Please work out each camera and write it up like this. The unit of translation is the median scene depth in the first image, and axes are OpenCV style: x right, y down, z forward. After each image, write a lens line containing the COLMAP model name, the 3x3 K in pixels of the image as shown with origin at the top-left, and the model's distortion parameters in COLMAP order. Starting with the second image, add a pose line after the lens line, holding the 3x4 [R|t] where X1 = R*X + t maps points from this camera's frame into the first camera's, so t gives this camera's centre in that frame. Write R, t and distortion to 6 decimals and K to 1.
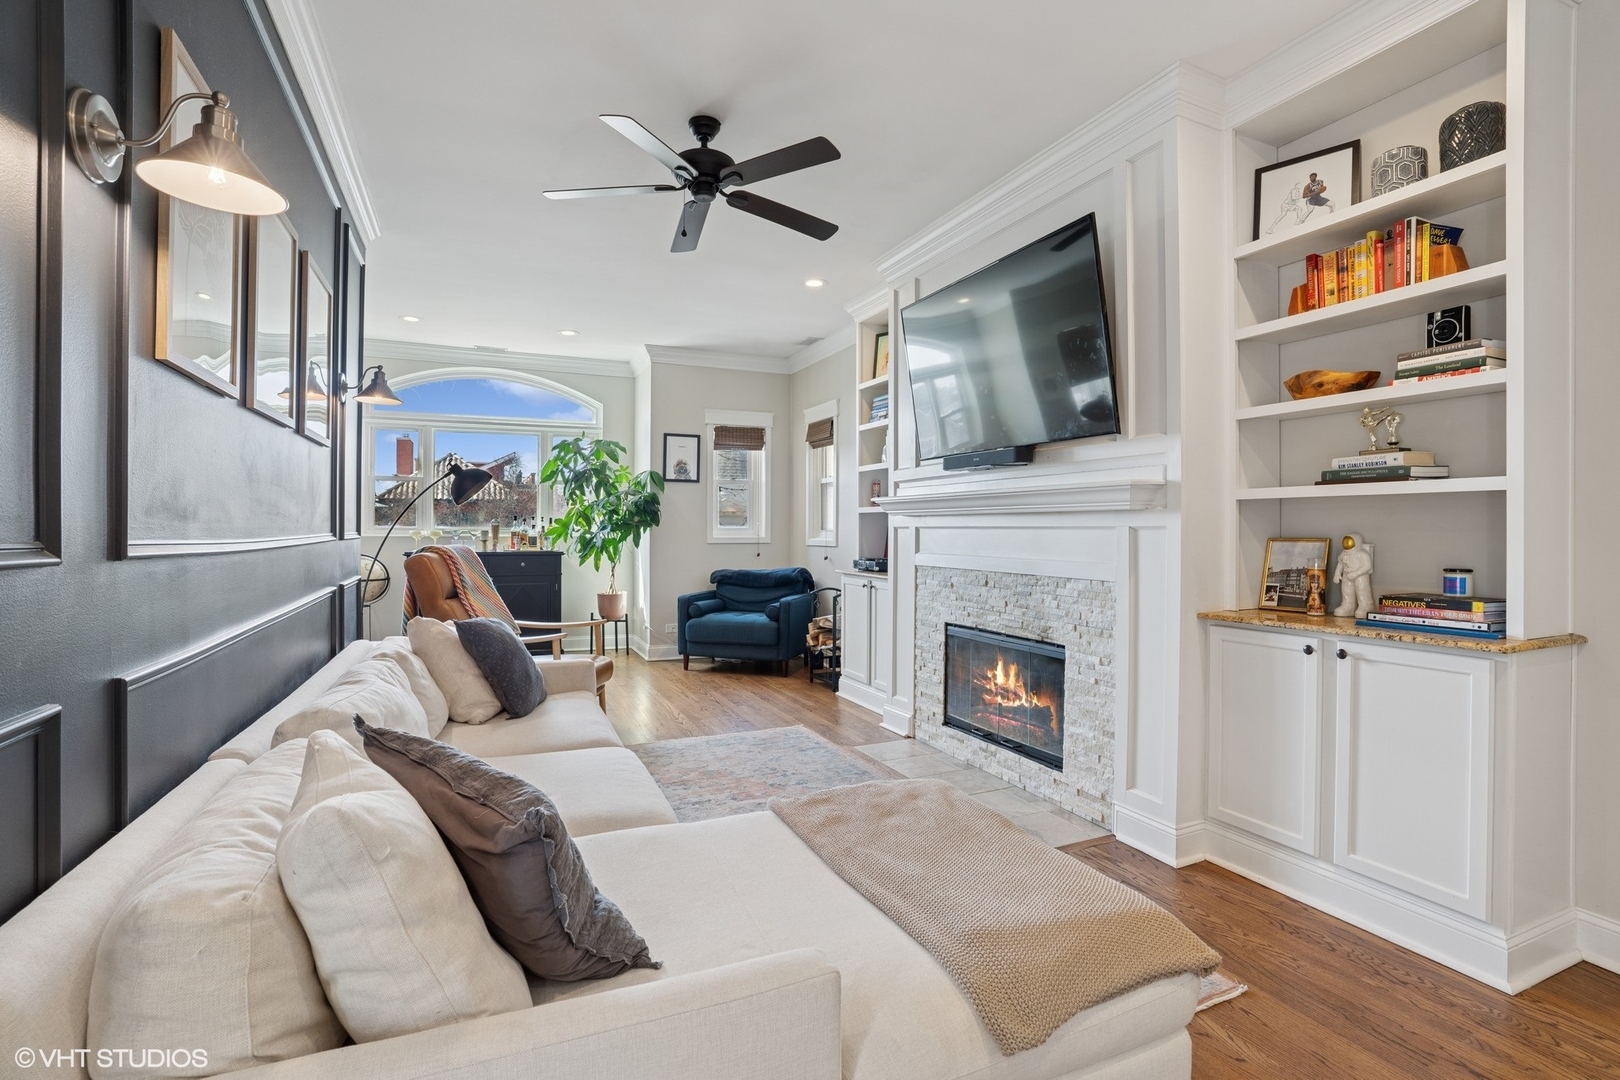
lens RADIAL K [[765.4, 0, 810.5], [0, 765.4, 525.8], [0, 0, 1]] dist [-0.054094, 0.016910]
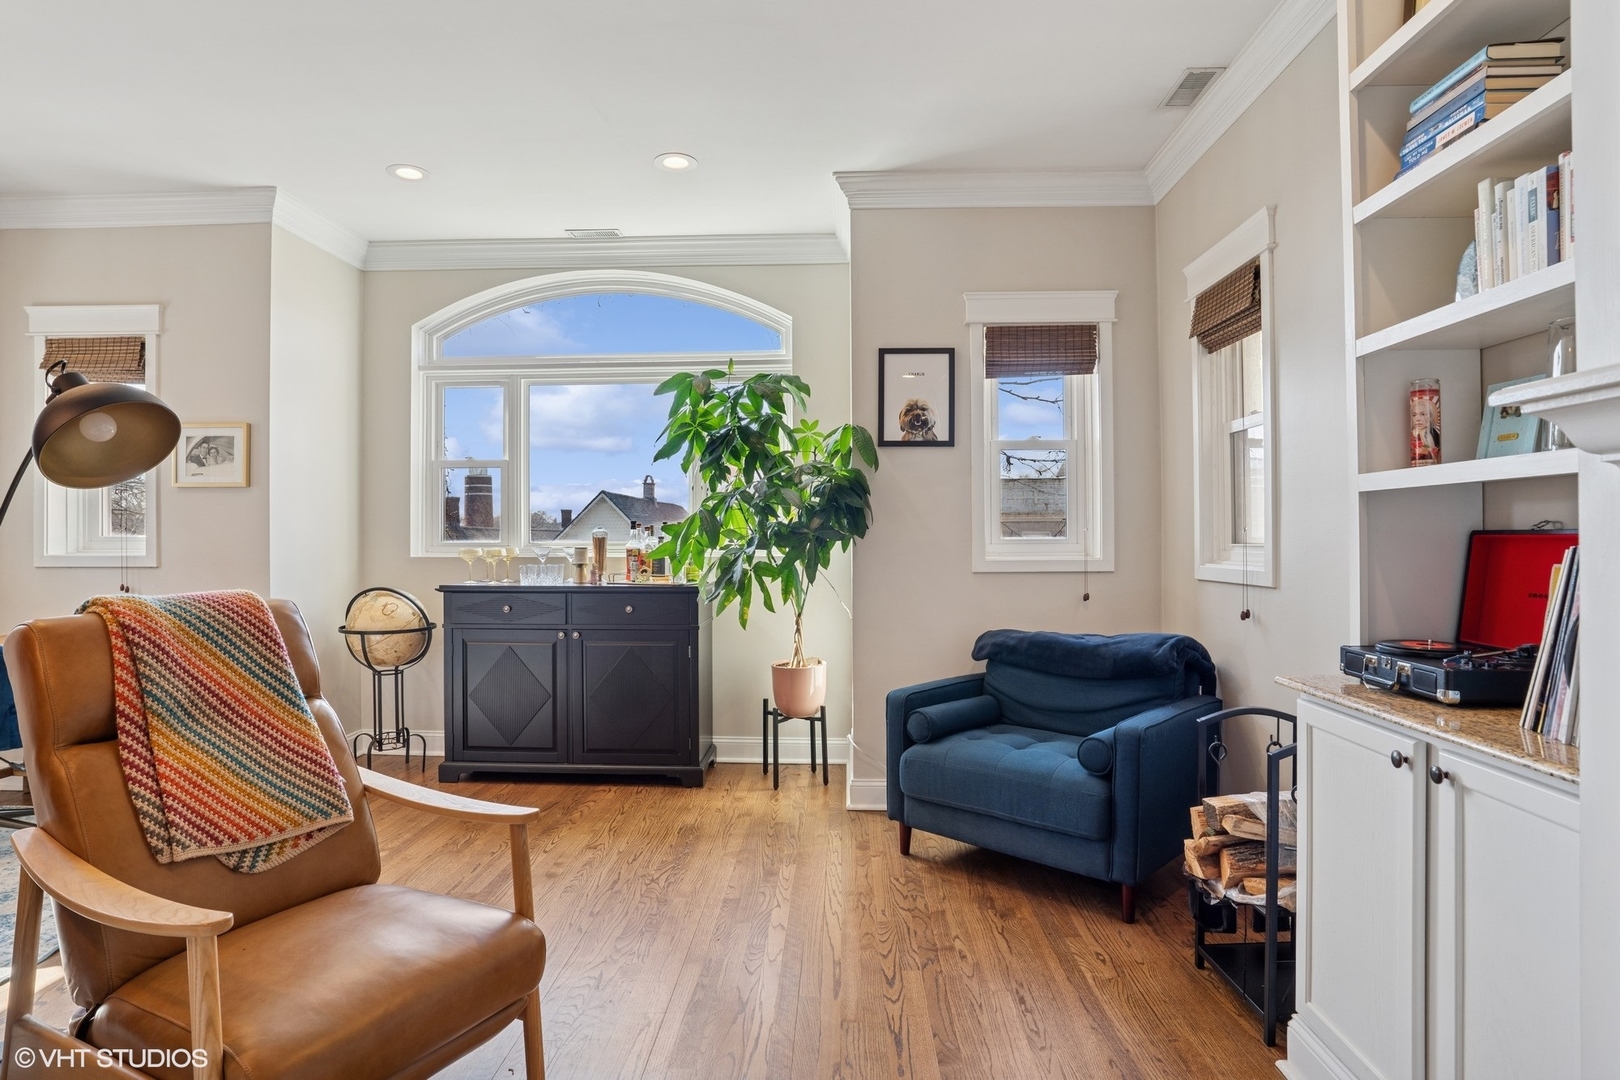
lens RADIAL K [[862.1, 0, 804.4], [0, 862.1, 529.3], [0, 0, 1]] dist [-0.051048, 0.006953]
pose [[0.894150, -0.011592, -0.447618, 0.015774], [0.009796, 0.999932, -0.006328, -0.001986], [0.447661, 0.001274, 0.894202, 0.602303]]
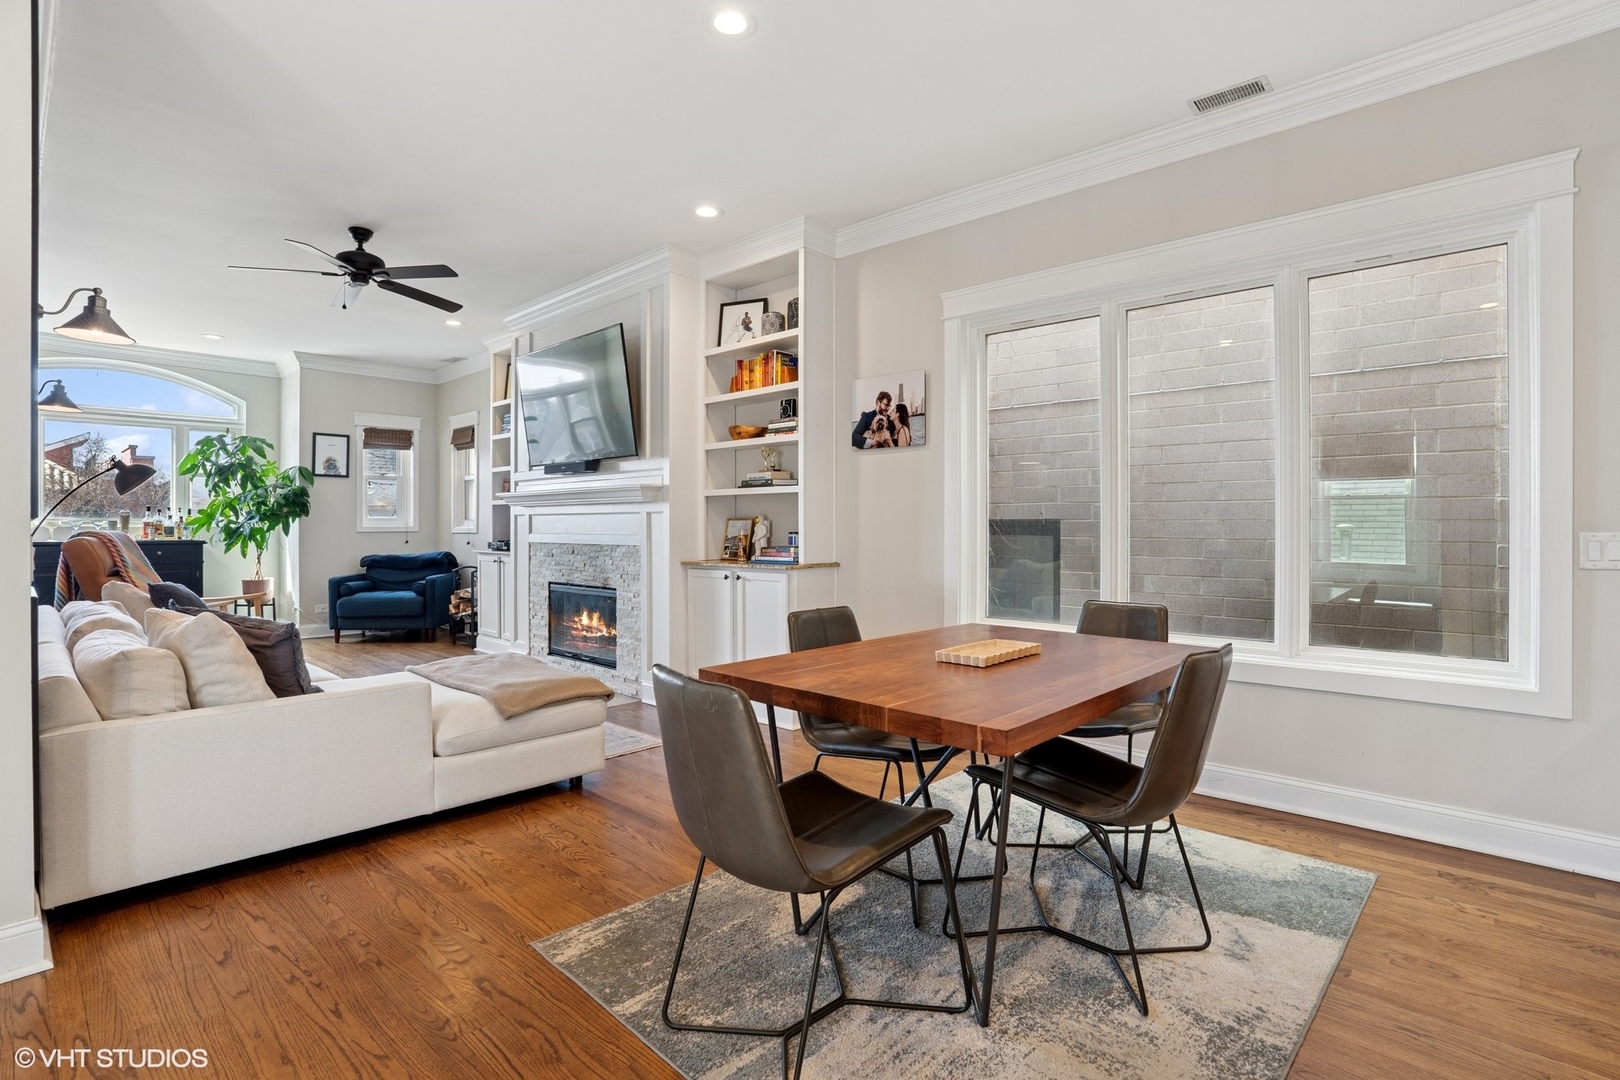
lens RADIAL K [[787.5, 0, 800.0], [0, 787.5, 521.3], [0, 0, 1]] dist [-0.042581, 0.012947]
pose [[0.924295, -0.003065, 0.381666, 0.038770], [0.003298, 0.999995, 0.000045, 0.012123], [-0.381664, 0.001217, 0.924300, -0.383432]]
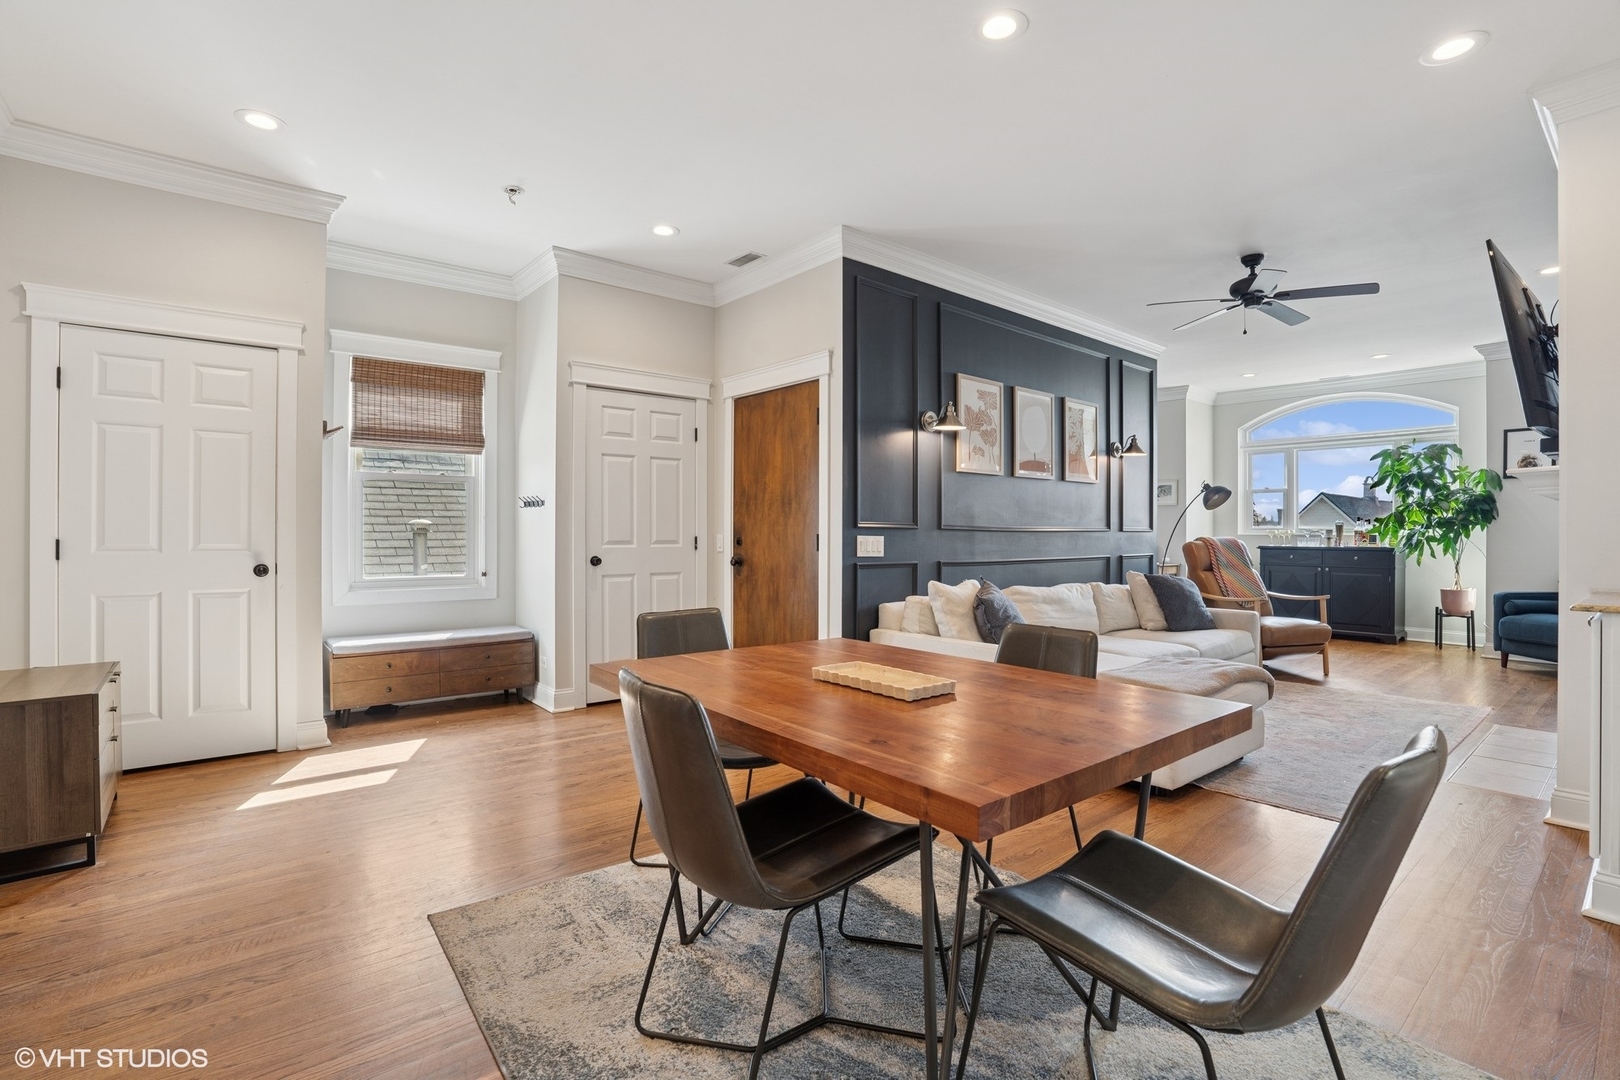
lens RADIAL K [[765.4, 0, 803.5], [0, 765.4, 535.6], [0, 0, 1]] dist [-0.054094, 0.016910]
pose [[0.277612, -0.001117, -0.960693, 0.590111], [0.002224, 0.999997, -0.000520, 0.017674], [0.960691, -0.001993, 0.277614, -0.166485]]
